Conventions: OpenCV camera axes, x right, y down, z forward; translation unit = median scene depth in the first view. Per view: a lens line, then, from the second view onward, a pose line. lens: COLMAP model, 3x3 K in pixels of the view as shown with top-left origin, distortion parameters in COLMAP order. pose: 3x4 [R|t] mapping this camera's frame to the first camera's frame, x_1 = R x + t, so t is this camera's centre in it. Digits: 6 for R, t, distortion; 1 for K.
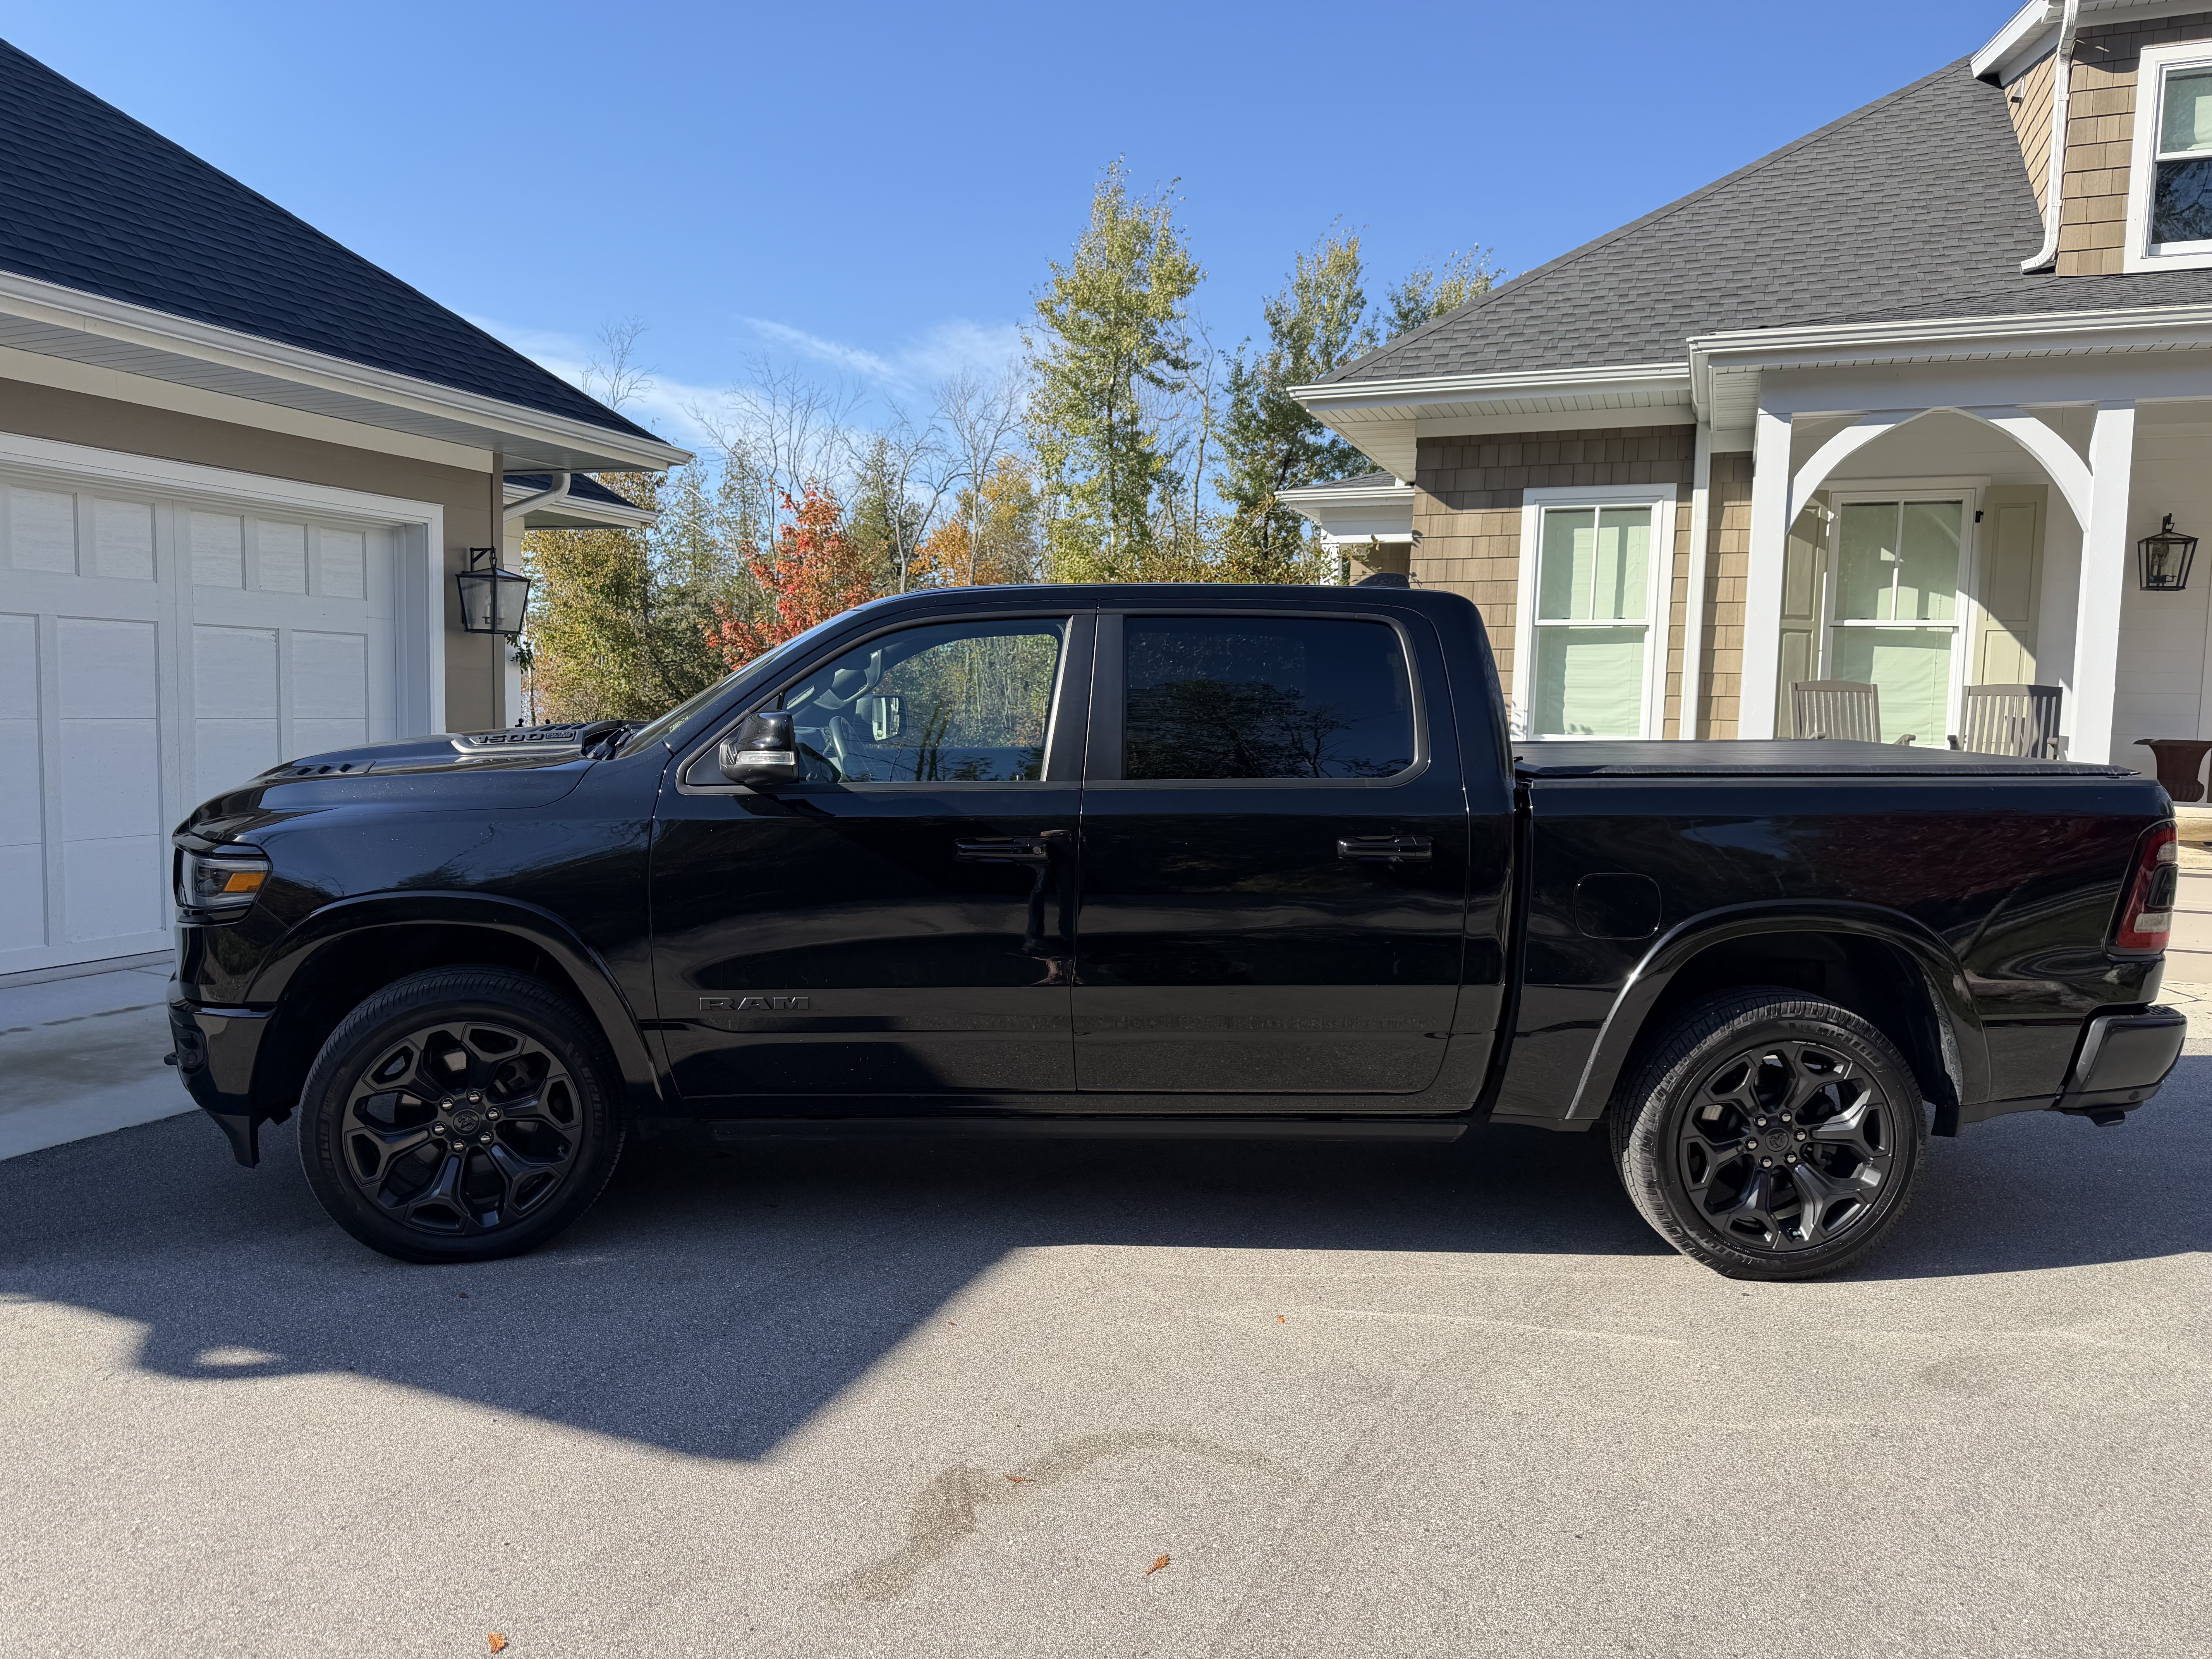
lens RADIAL K [[1612.4, 0, 1106.0], [0, 1612.4, 829.5], [0, 0, 1]] dist [-0.002457, -0.010888]
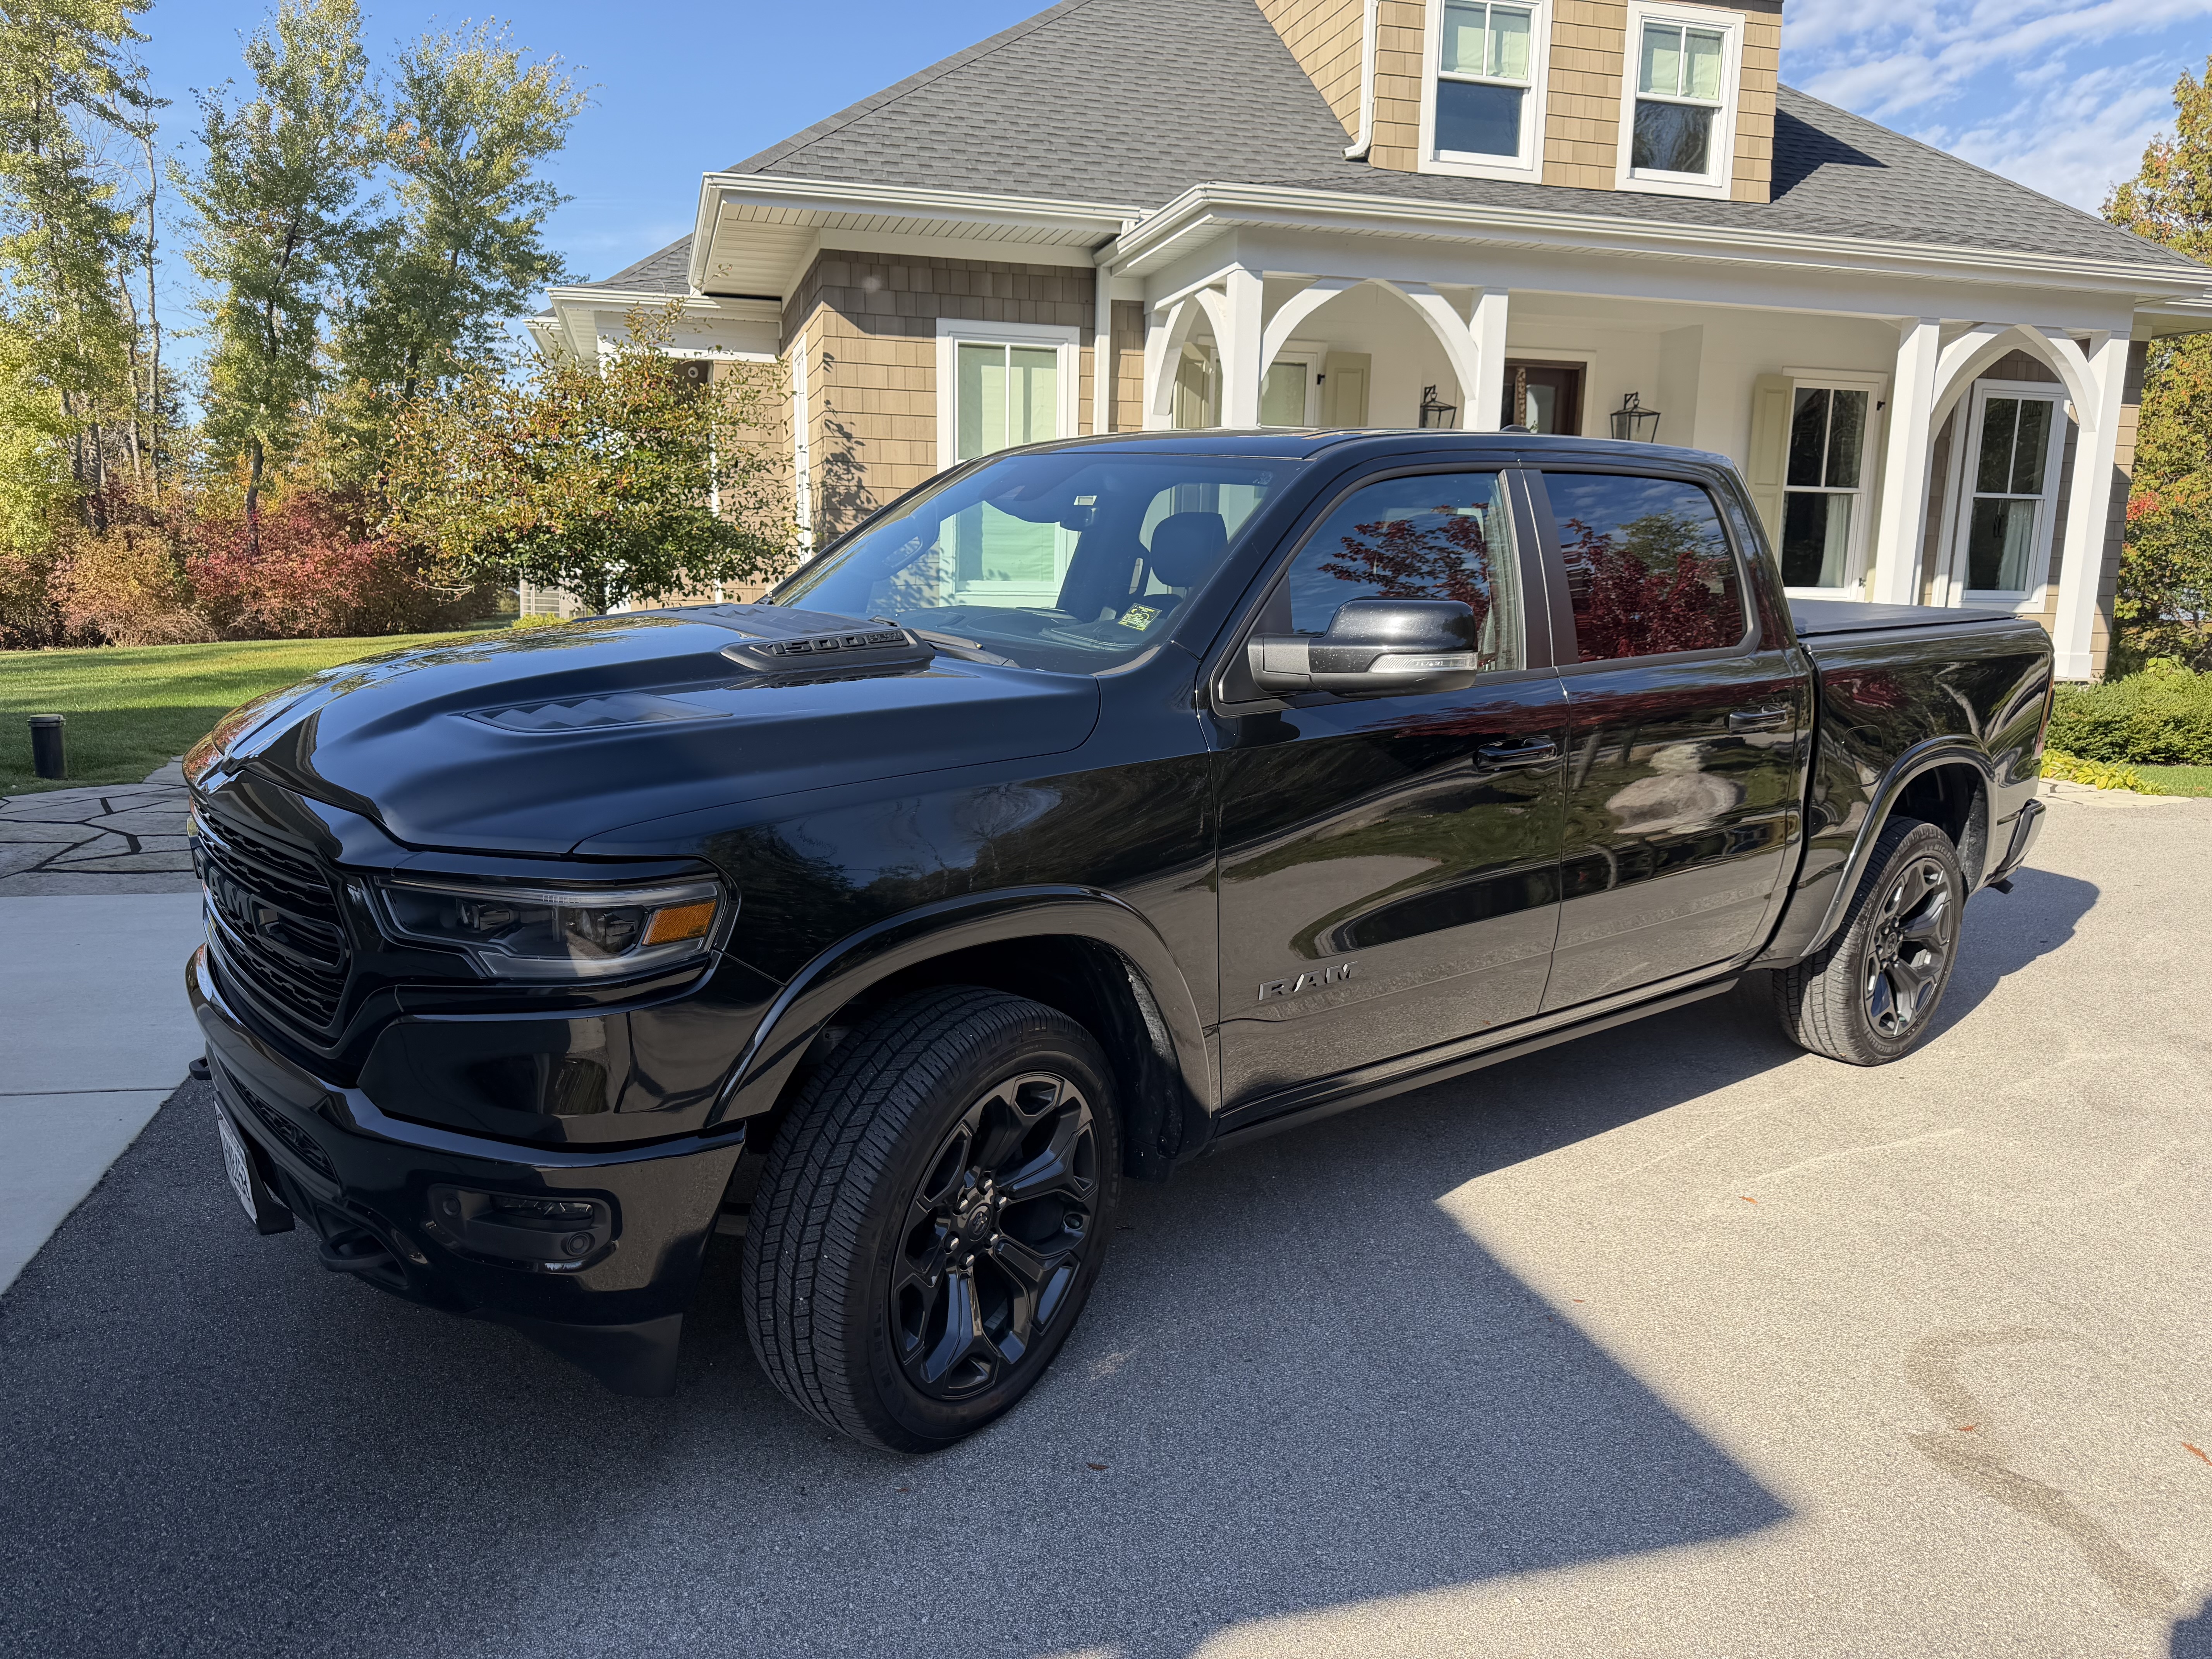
lens RADIAL K [[1627.3, 0, 1106.0], [0, 1627.3, 829.5], [0, 0, 1]] dist [0.005198, -0.005959]
pose [[0.818722, -0.085547, 0.567781, -0.229132], [0.026577, 0.993425, 0.111356, -0.016543], [-0.573574, -0.076080, 0.815613, 0.138570]]
